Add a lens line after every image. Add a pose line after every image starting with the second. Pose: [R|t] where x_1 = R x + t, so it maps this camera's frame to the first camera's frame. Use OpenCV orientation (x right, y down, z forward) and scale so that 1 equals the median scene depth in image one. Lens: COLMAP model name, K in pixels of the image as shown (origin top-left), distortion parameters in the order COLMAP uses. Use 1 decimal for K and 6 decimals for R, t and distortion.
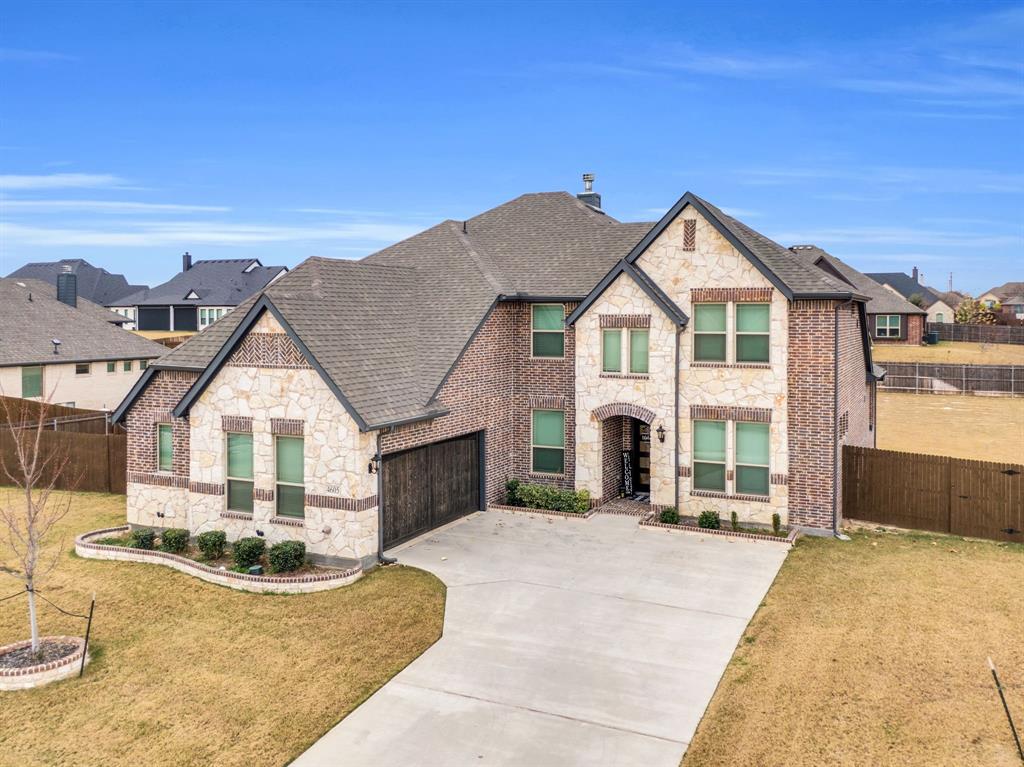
lens RADIAL K [[888.6, 0, 509.0], [0, 888.6, 315.9], [0, 0, 1]] dist [0.040023, -0.009290]
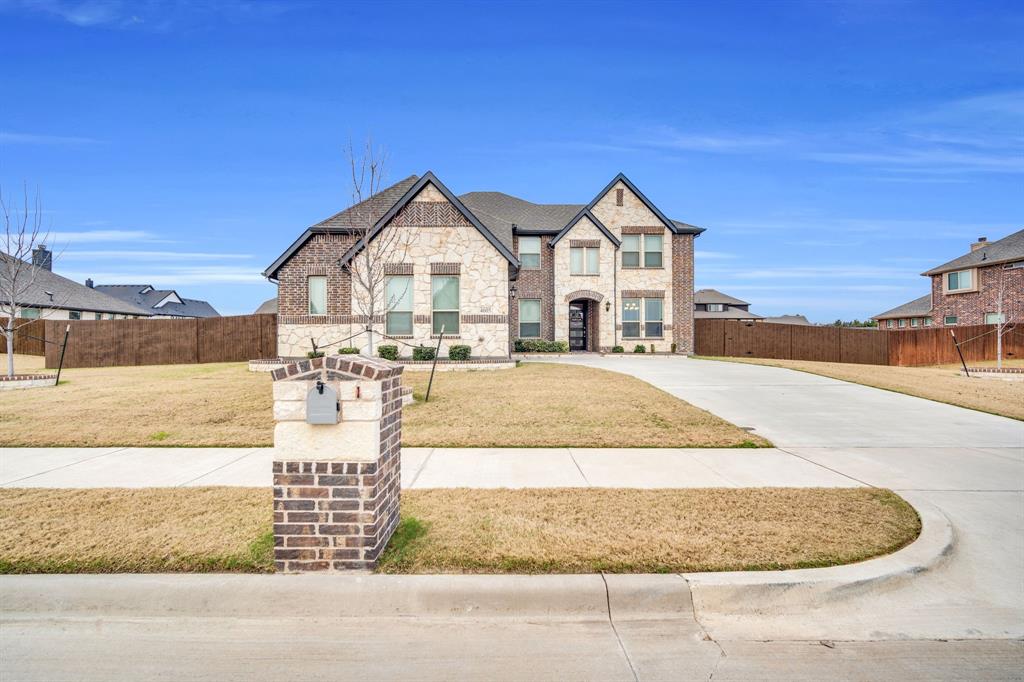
lens RADIAL K [[450.9, 0, 505.5], [0, 450.9, 331.8], [0, 0, 1]] dist [-0.000963, -0.000041]
pose [[0.898558, 0.011649, 0.438701, -0.423250], [0.001918, 0.999534, -0.030470, 0.219514], [-0.438851, 0.028221, 0.898117, 0.294380]]
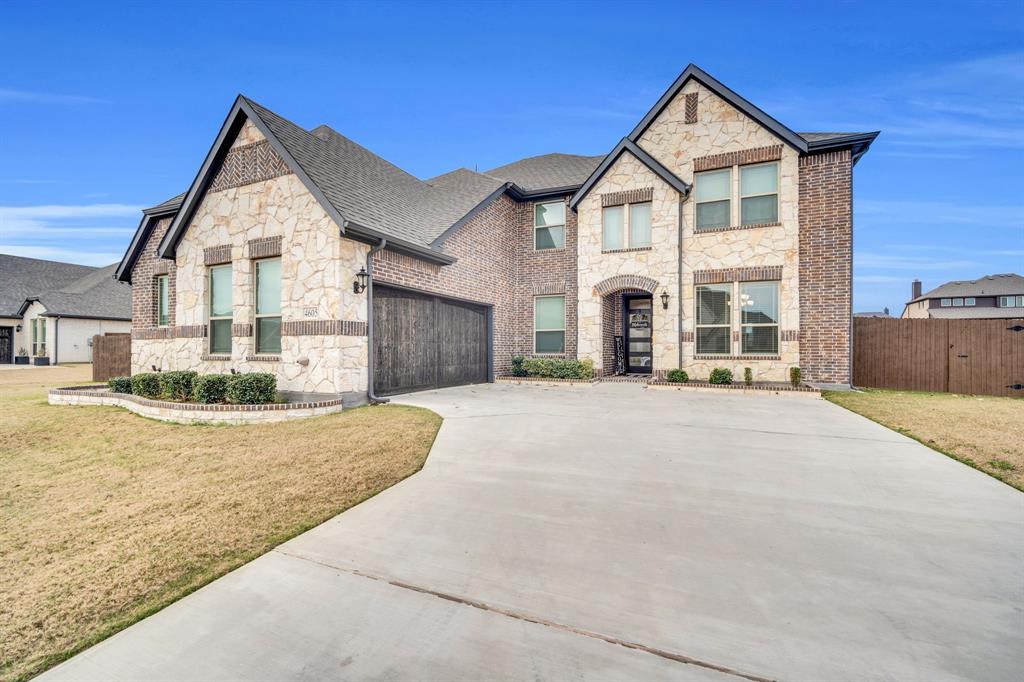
lens RADIAL K [[450.3, 0, 510.3], [0, 450.3, 343.2], [0, 0, 1]] dist [-0.002459, -0.000051]
pose [[0.999854, 0.003482, 0.016742, -0.016513], [-0.003096, 0.999729, -0.023051, 0.202693], [-0.016818, 0.022996, 0.999594, 0.504963]]
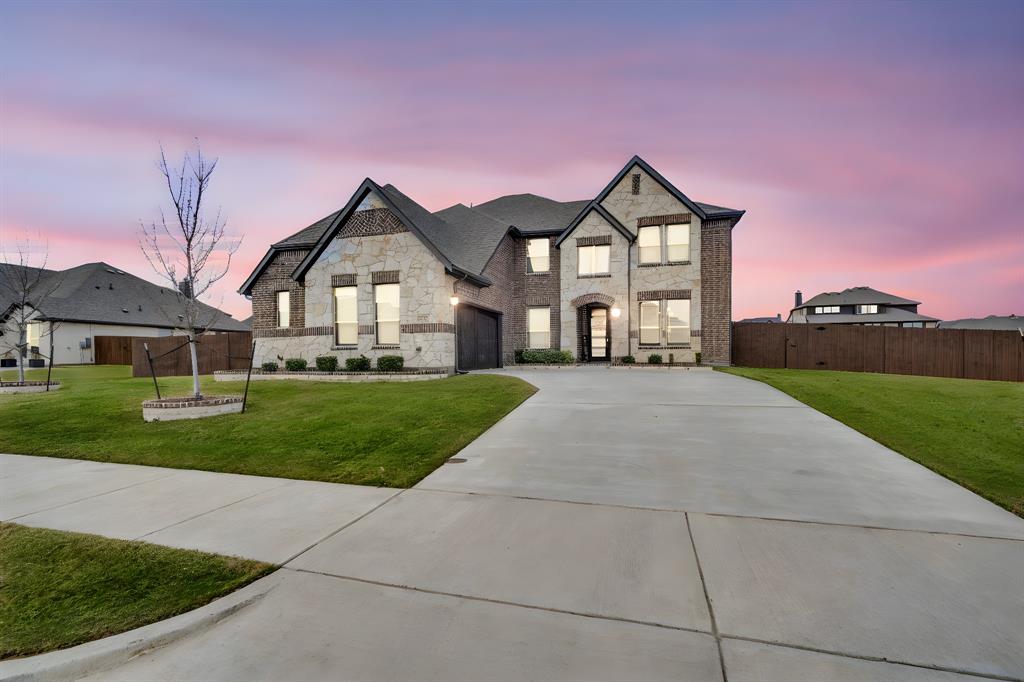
lens RADIAL K [[453.6, 0, 507.5], [0, 453.6, 357.1], [0, 0, 1]] dist [-0.000714, 0.000272]
pose [[0.985897, -0.006890, 0.167214, -0.162510], [0.007435, 0.999969, -0.002634, 0.223297], [-0.167191, 0.003840, 0.985917, 0.259422]]
